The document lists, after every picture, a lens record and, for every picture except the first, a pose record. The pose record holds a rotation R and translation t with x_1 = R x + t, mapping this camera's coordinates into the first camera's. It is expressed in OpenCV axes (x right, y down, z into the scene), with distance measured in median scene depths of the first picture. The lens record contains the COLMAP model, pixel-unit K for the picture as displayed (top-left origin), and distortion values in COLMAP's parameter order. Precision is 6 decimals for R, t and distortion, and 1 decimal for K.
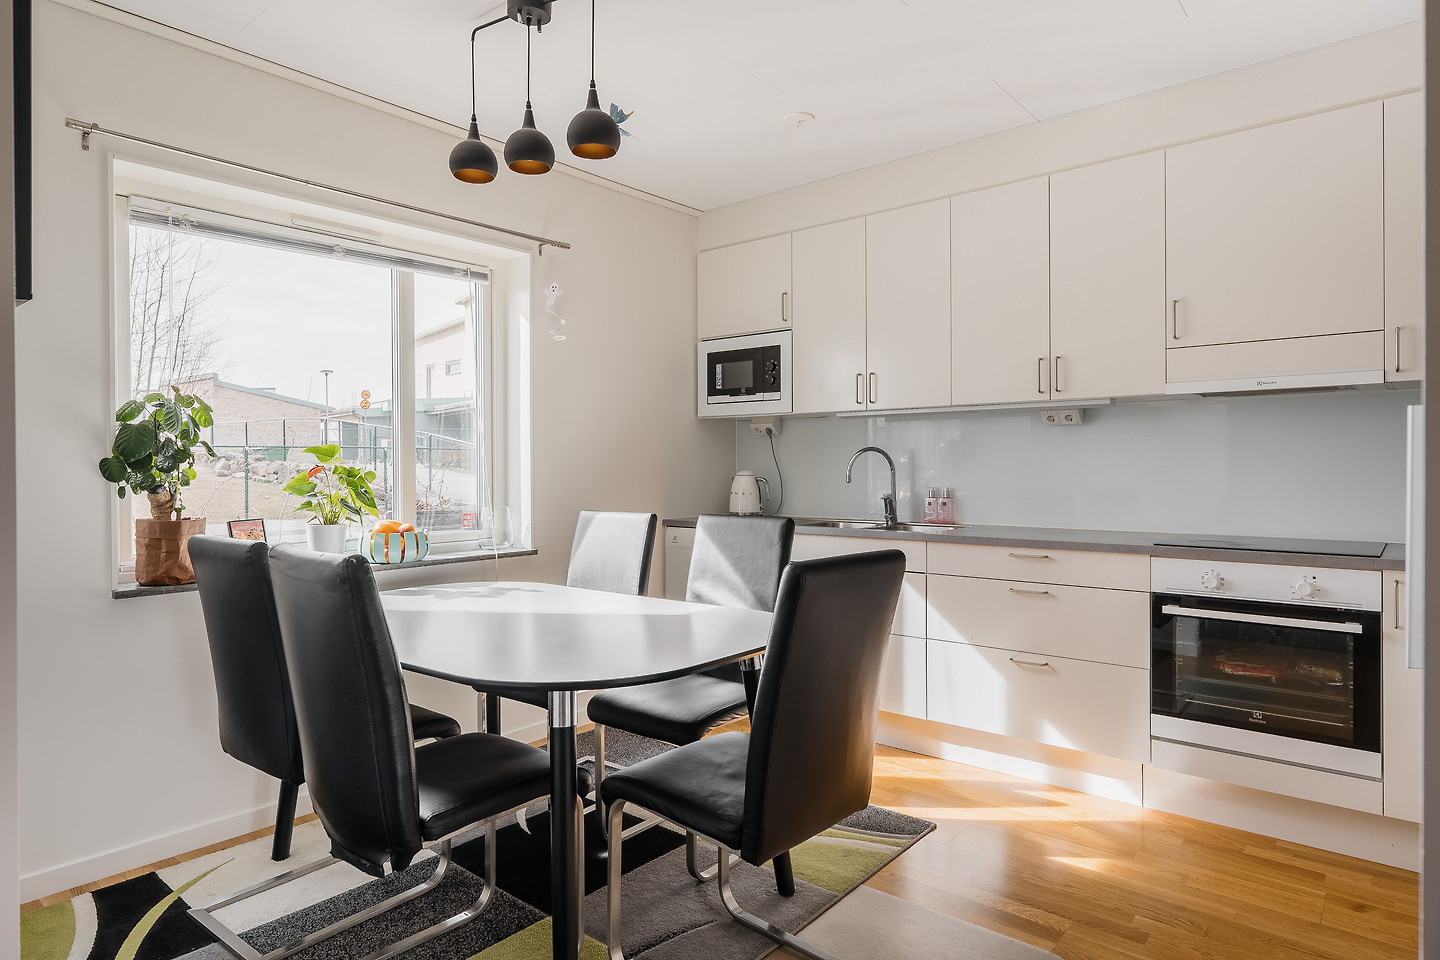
lens RADIAL K [[833.9, 0, 720.8], [0, 833.9, 469.1], [0, 0, 1]] dist [-0.004557, 0.002444]
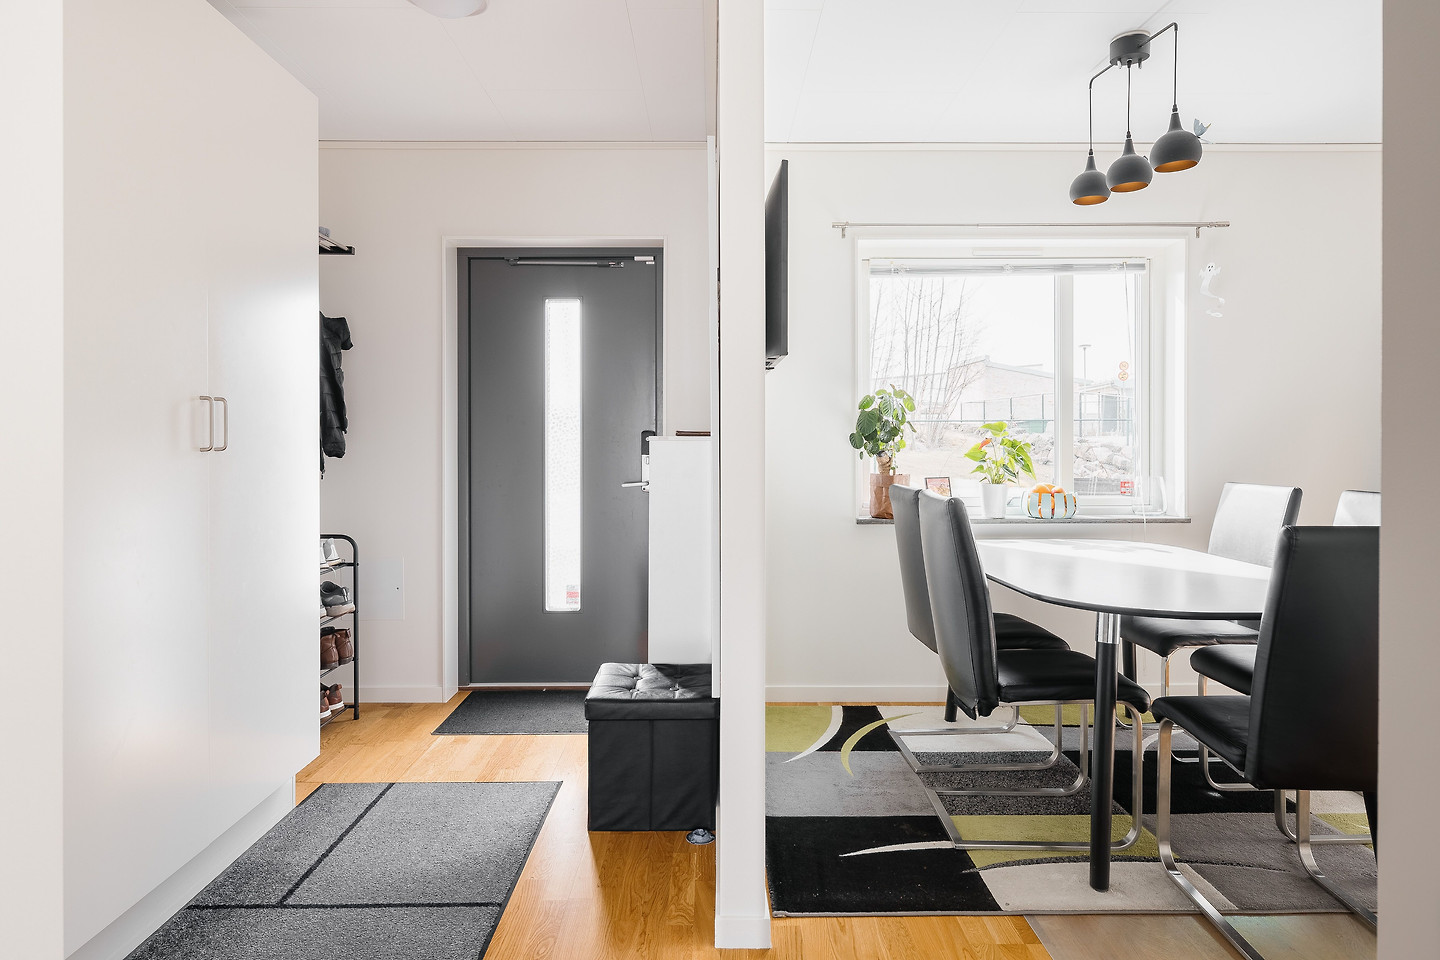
lens RADIAL K [[833.2, 0, 718.3], [0, 833.2, 455.7], [0, 0, 1]] dist [0.000701, -0.000427]
pose [[0.650557, 0.019131, -0.759217, 0.264198], [-0.005897, 0.999780, 0.020141, -0.000896], [0.759435, -0.008626, 0.650526, -0.193463]]
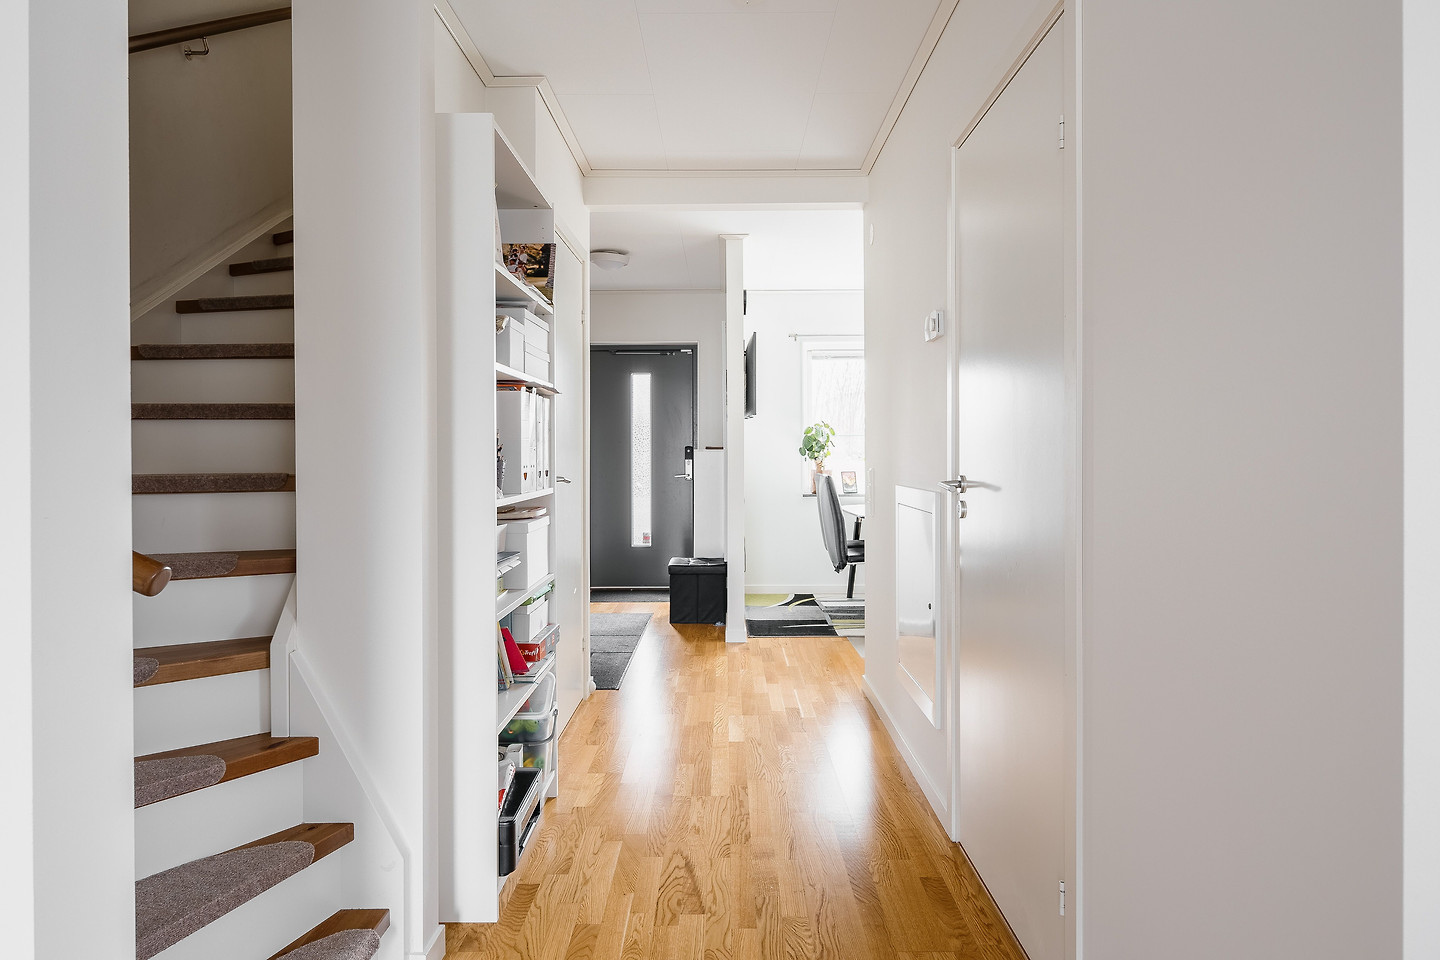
lens RADIAL K [[833.2, 0, 718.3], [0, 833.2, 455.7], [0, 0, 1]] dist [0.000701, -0.000427]
pose [[0.638583, 0.005047, -0.769536, 1.206555], [-0.003443, 0.999987, 0.003702, 0.005640], [0.769545, 0.000285, 0.638592, -0.984984]]
